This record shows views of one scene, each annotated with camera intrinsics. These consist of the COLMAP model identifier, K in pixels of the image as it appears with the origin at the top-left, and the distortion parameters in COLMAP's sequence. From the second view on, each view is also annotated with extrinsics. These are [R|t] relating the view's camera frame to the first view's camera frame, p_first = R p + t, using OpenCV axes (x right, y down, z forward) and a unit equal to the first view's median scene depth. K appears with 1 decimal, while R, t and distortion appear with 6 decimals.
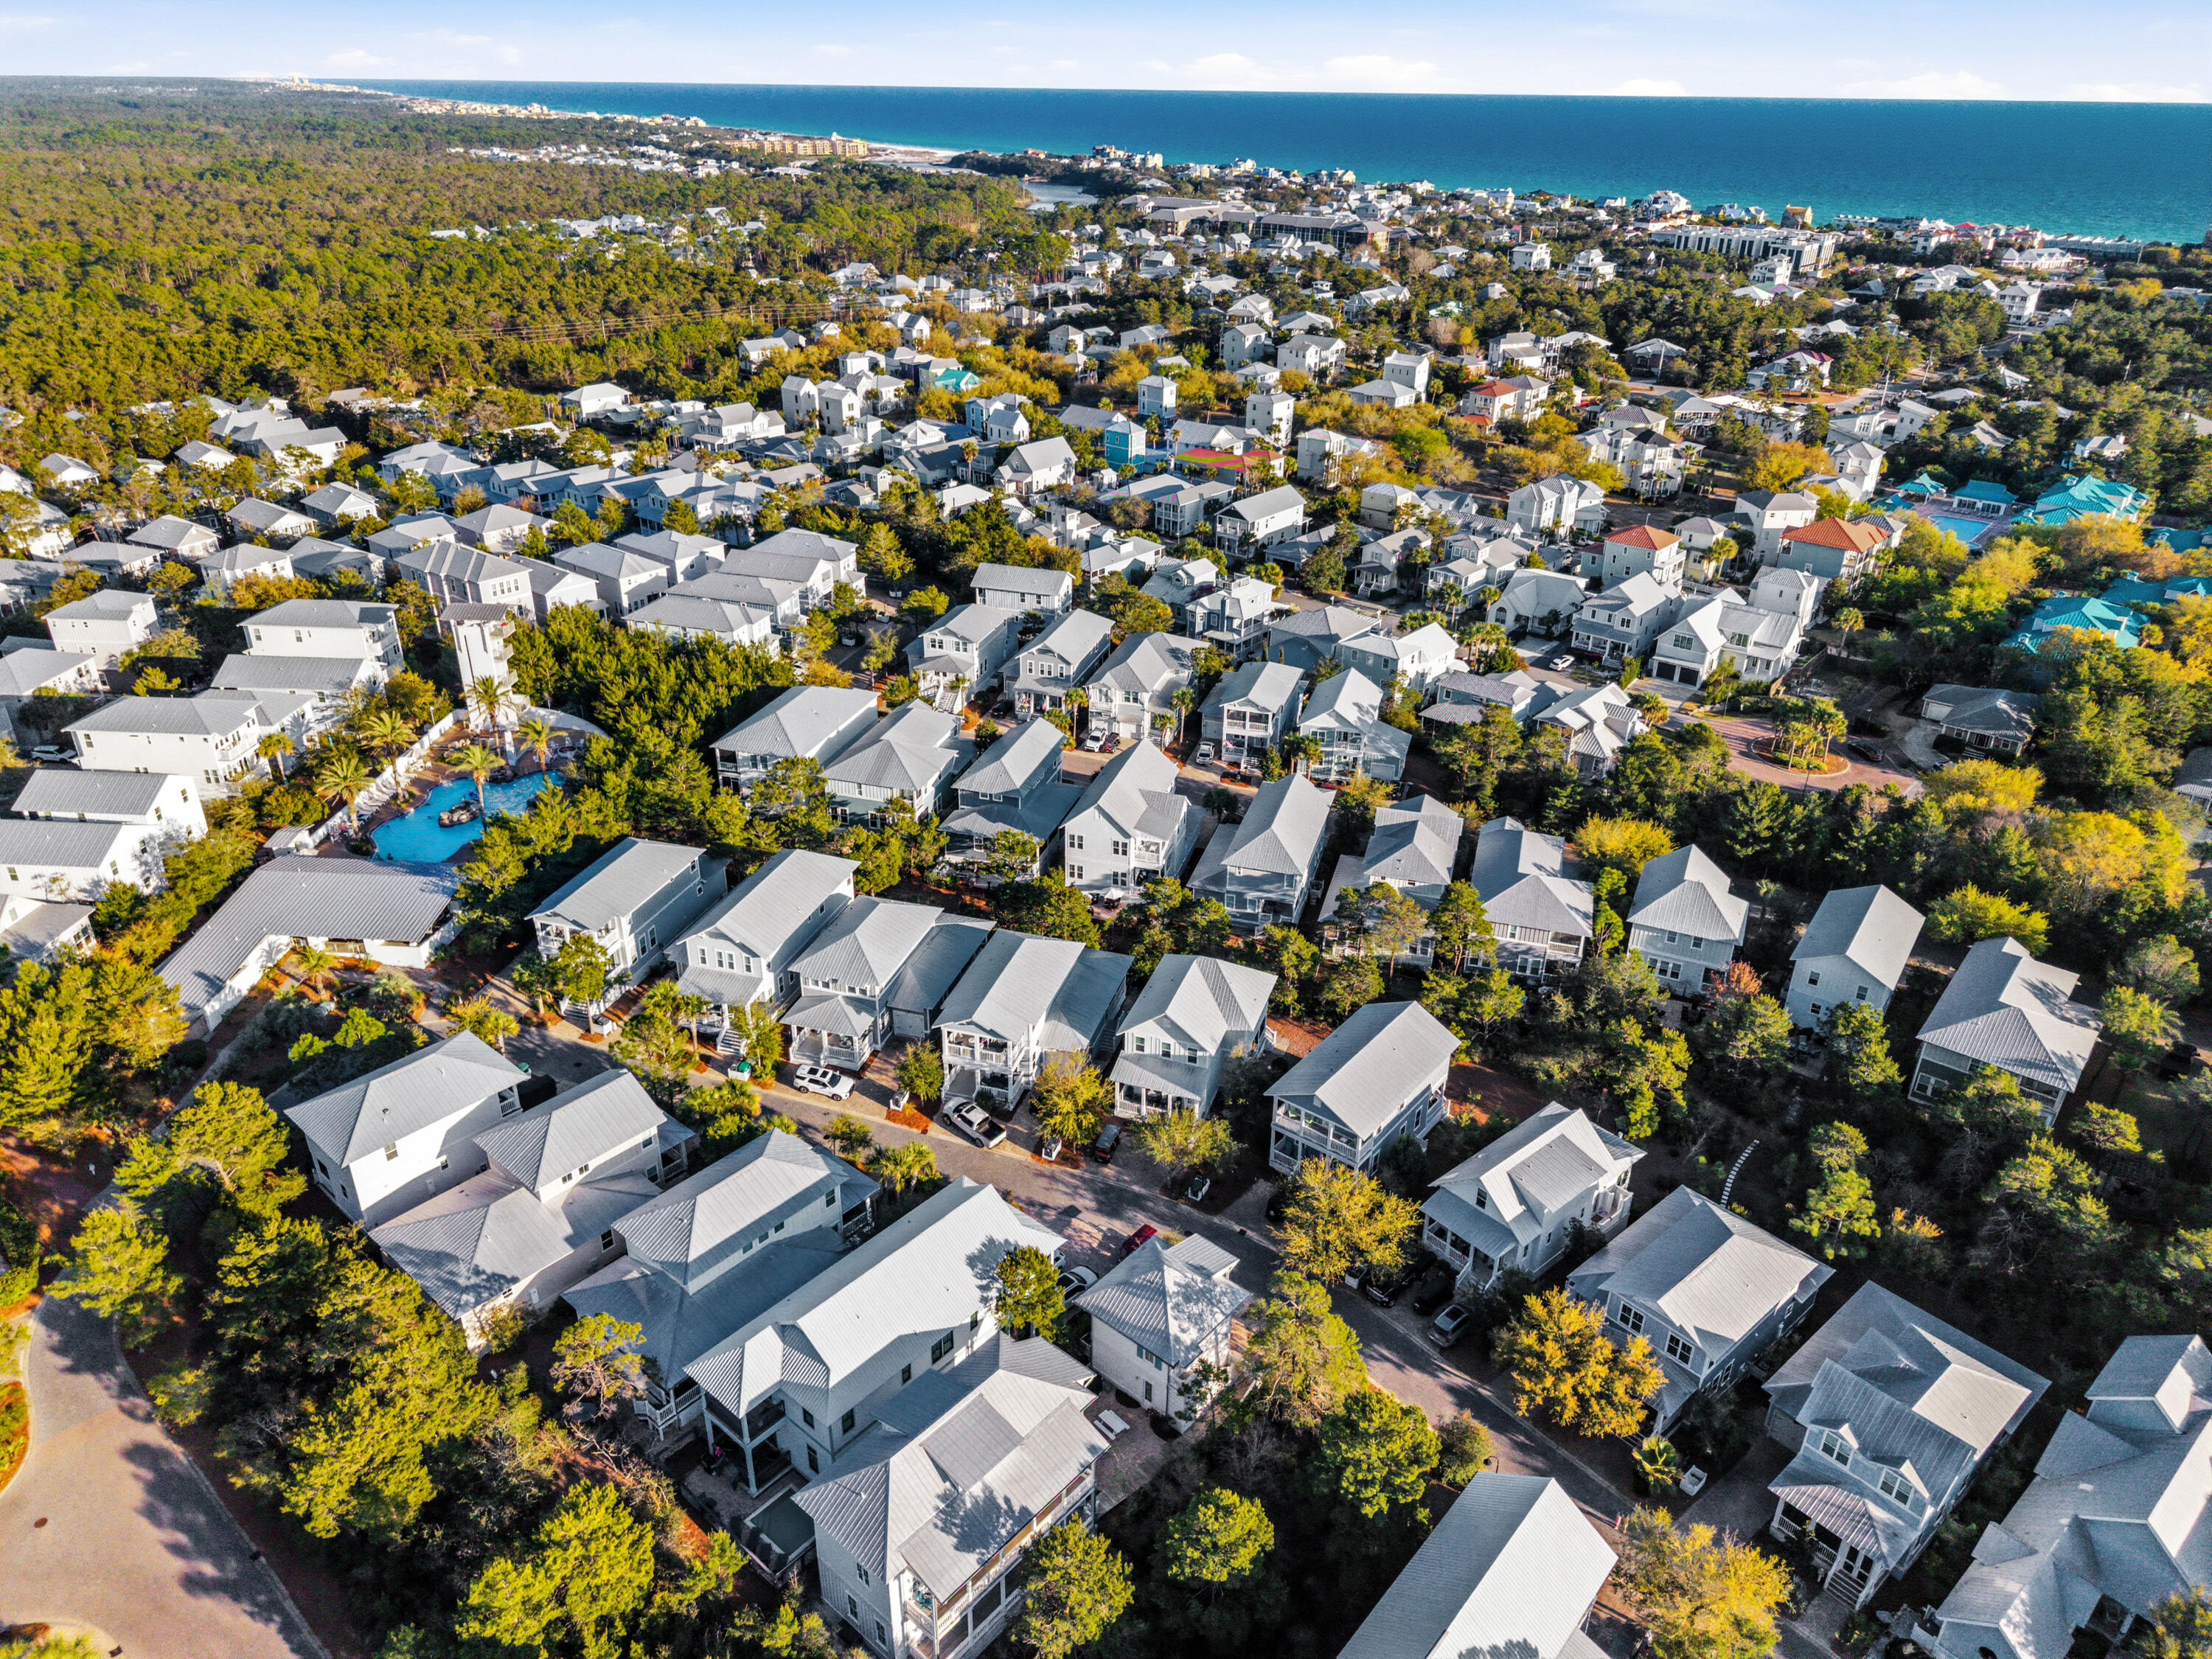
lens RADIAL K [[1436.7, 0, 1106.0], [0, 1436.7, 829.5], [0, 0, 1]] dist [0.005283, 0.001293]
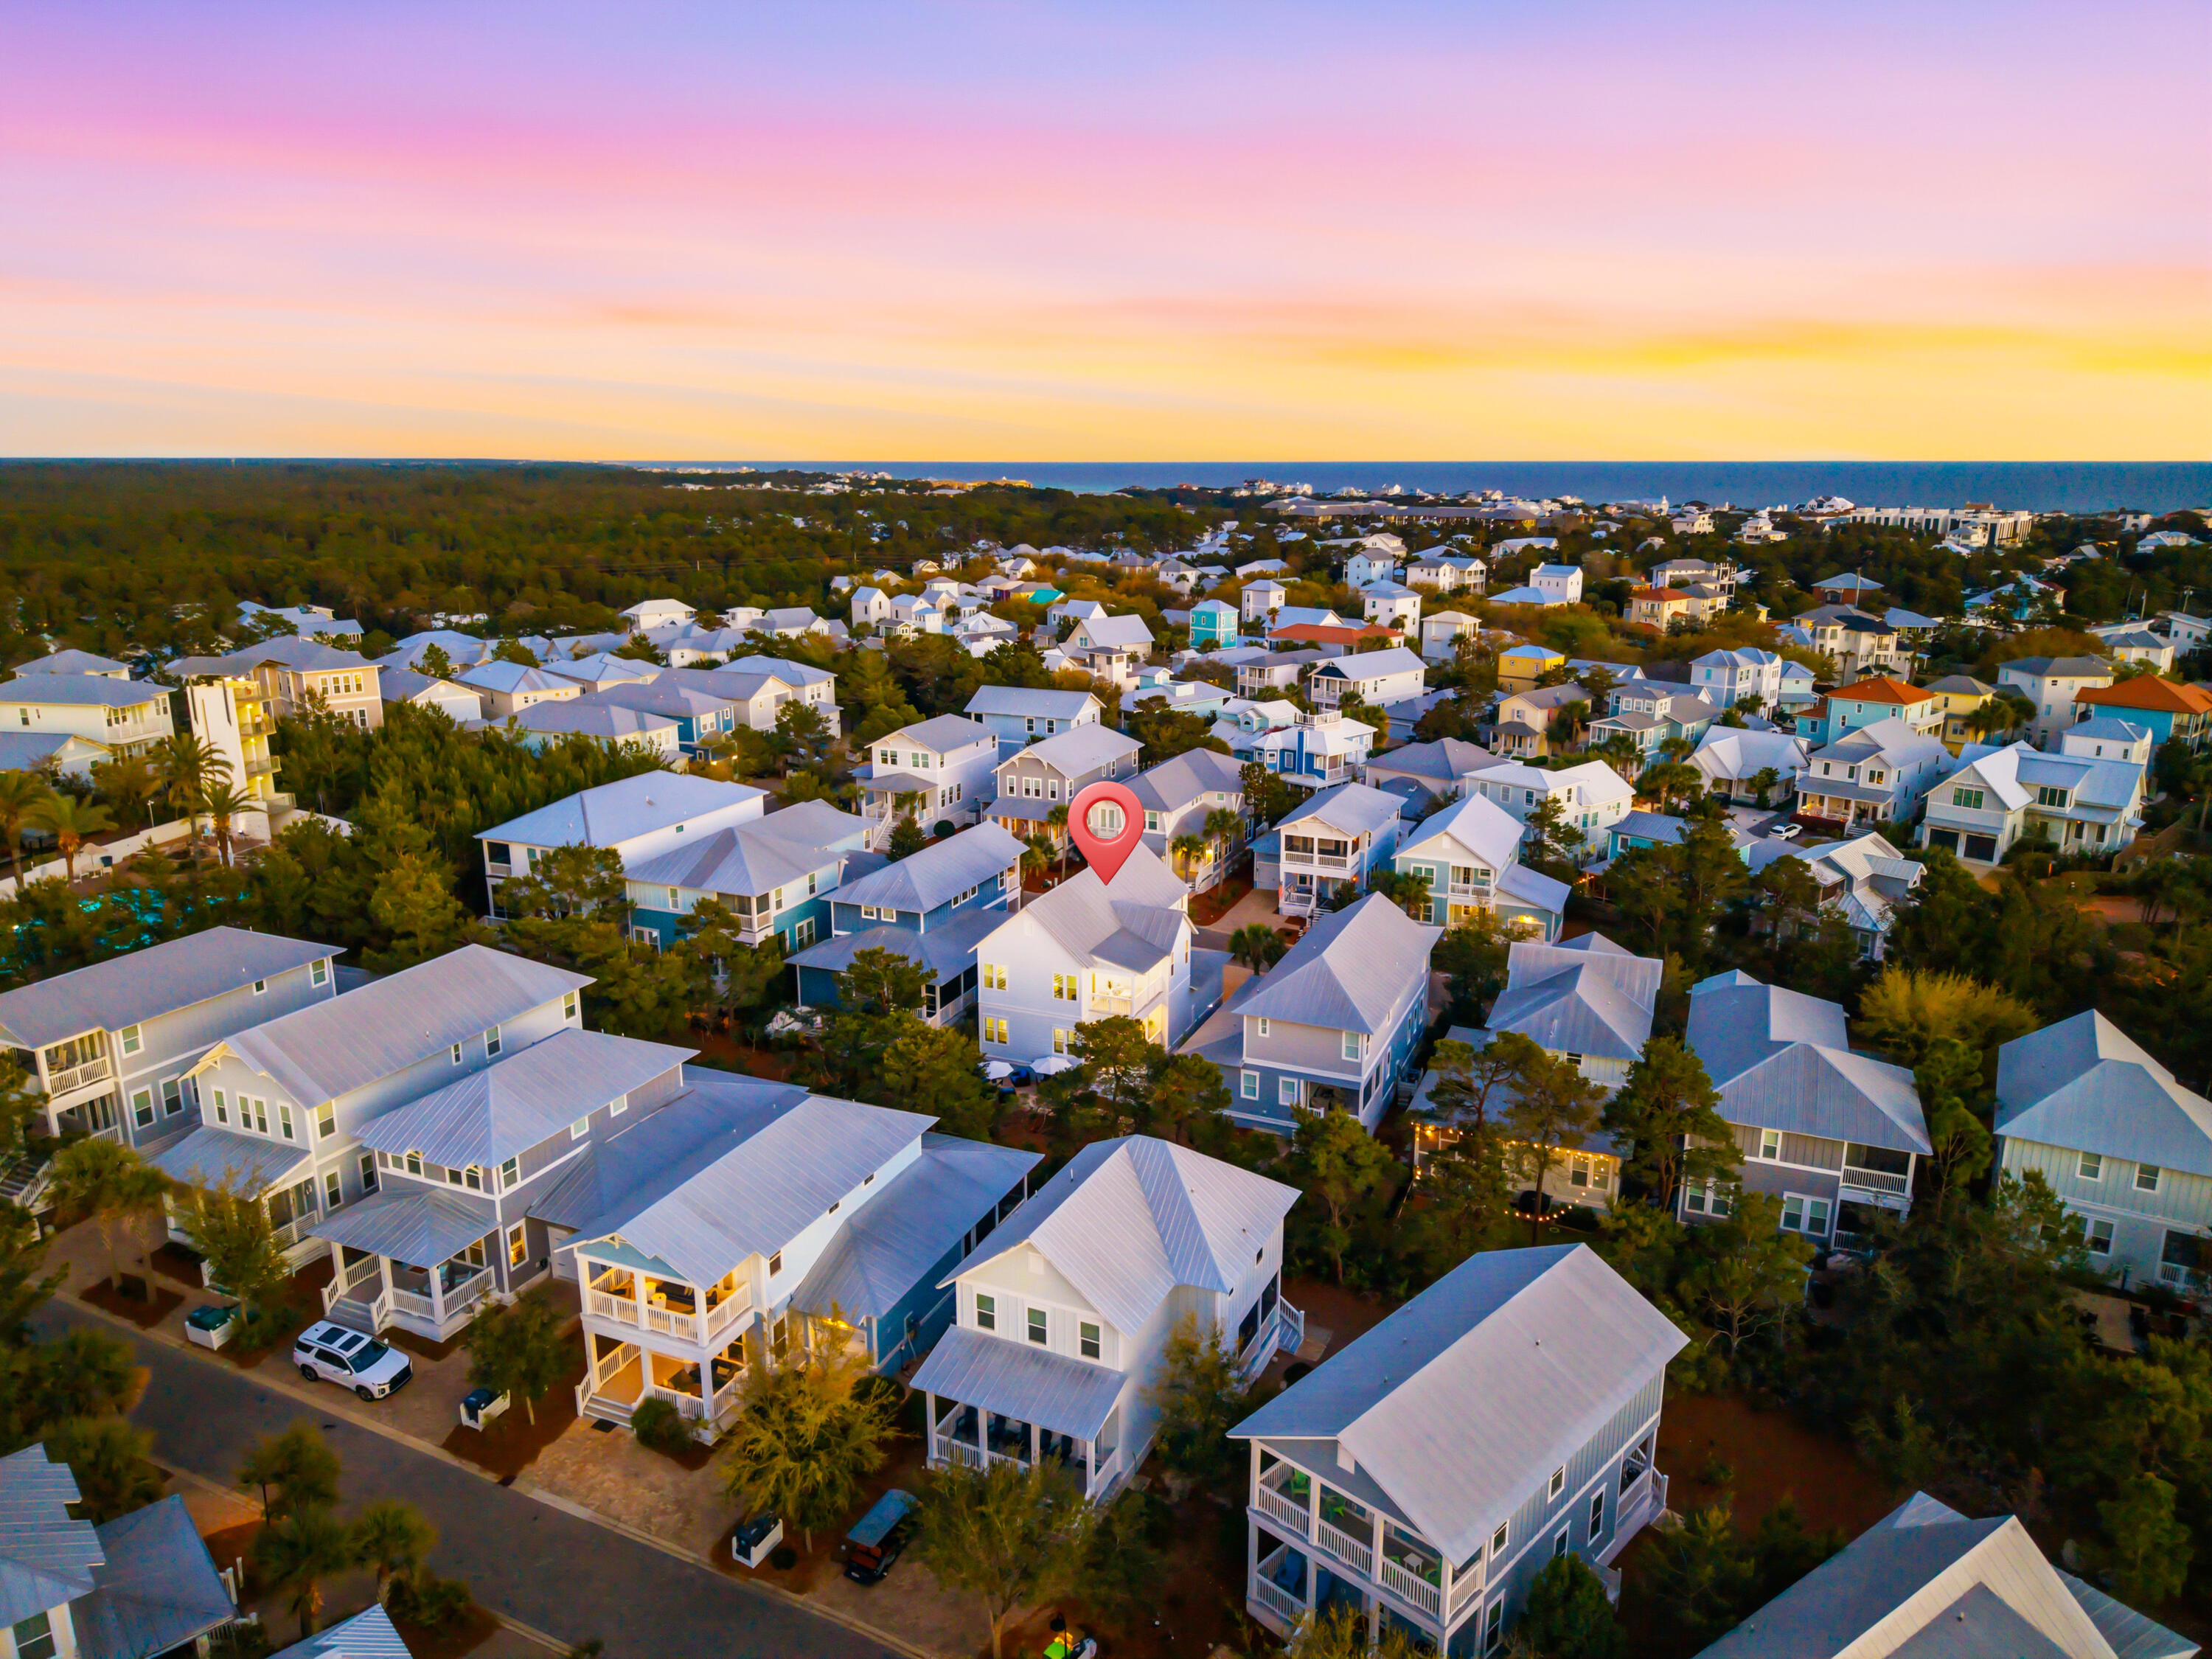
lens RADIAL K [[1436.7, 0, 1106.0], [0, 1436.7, 829.5], [0, 0, 1]] dist [0.005283, 0.001293]
pose [[0.993713, 0.010320, -0.111479, 0.078832], [-0.035088, 0.974284, -0.222575, 0.068413], [0.106315, 0.225087, 0.968521, 0.349807]]
